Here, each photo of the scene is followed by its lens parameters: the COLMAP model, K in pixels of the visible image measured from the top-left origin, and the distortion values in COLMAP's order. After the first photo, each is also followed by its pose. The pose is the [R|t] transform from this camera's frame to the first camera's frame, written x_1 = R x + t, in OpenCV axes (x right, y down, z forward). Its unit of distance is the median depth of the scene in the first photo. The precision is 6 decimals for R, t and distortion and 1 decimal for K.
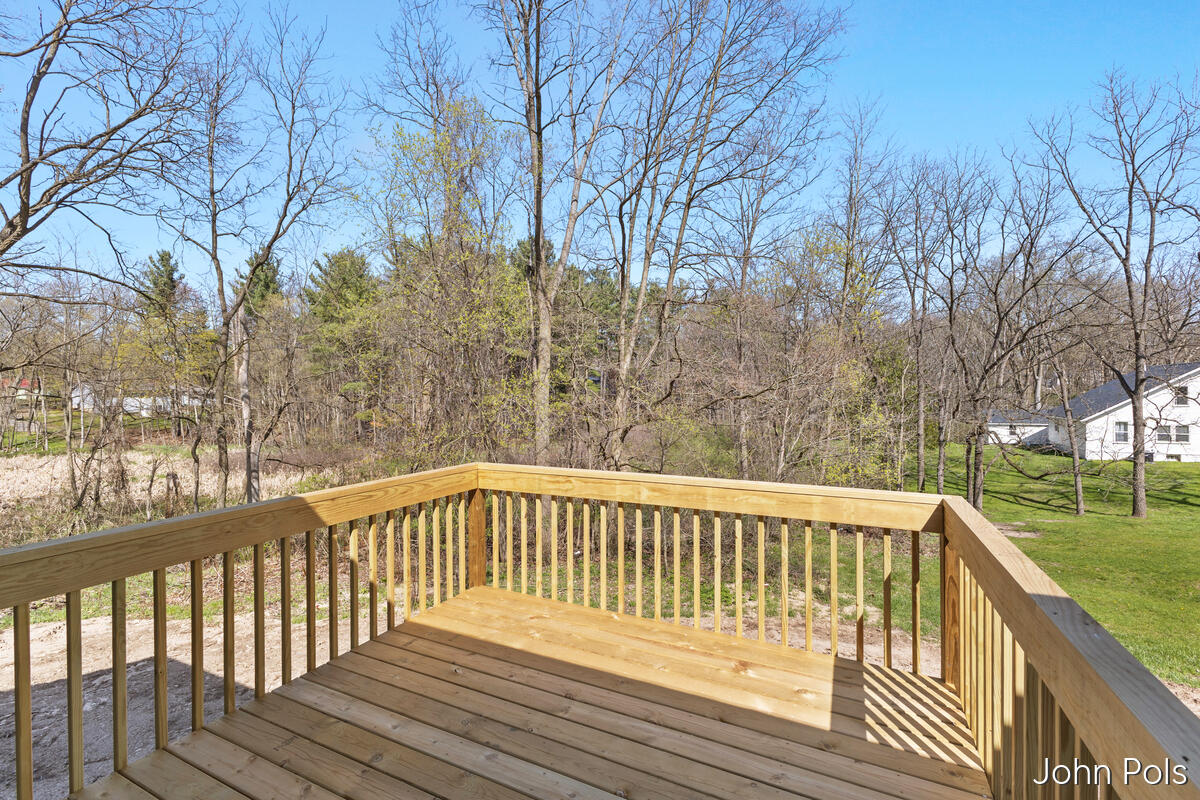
lens RADIAL K [[514.5, 0, 593.8], [0, 514.5, 389.9], [0, 0, 1]] dist [0.002166, 0.000239]
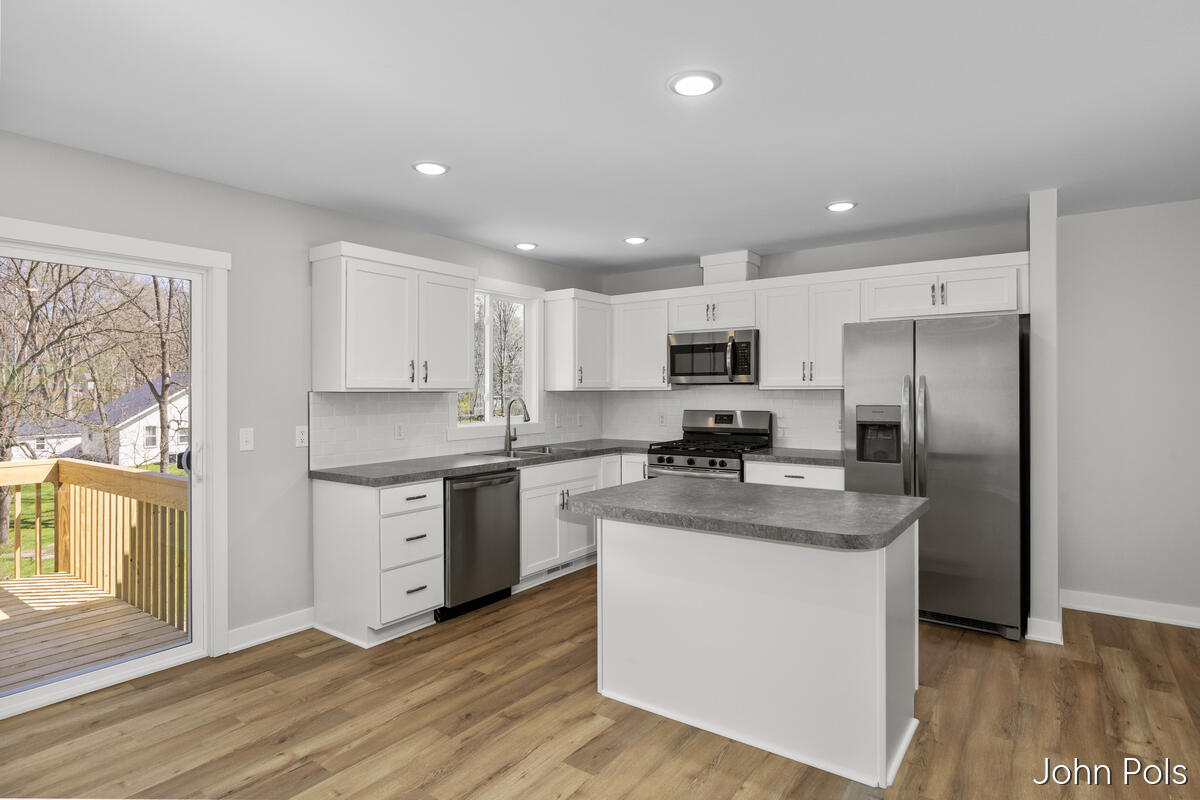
lens RADIAL K [[643.6, 0, 603.3], [0, 643.6, 389.7], [0, 0, 1]] dist [-0.003461, -0.001286]
pose [[0.159125, 0.005974, 0.987240, -0.105390], [0.003127, 0.999974, -0.006555, 0.001594], [-0.987253, 0.004130, 0.159102, -0.101925]]
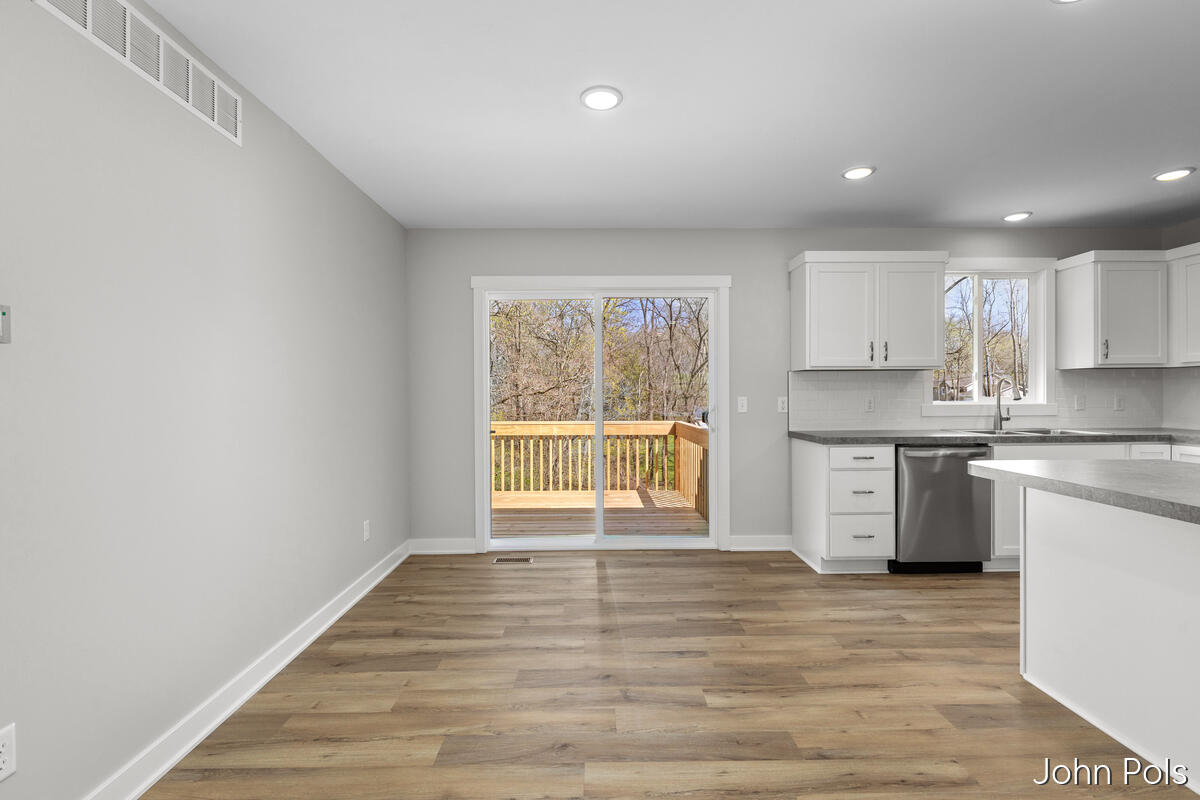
lens RADIAL K [[541.9, 0, 601.9], [0, 541.9, 396.3], [0, 0, 1]] dist [-0.003921, 0.000227]
pose [[0.885589, -0.004196, 0.464450, -0.096051], [0.002419, 0.999987, 0.004422, 0.007683], [-0.464463, -0.002793, 0.885588, -0.130787]]
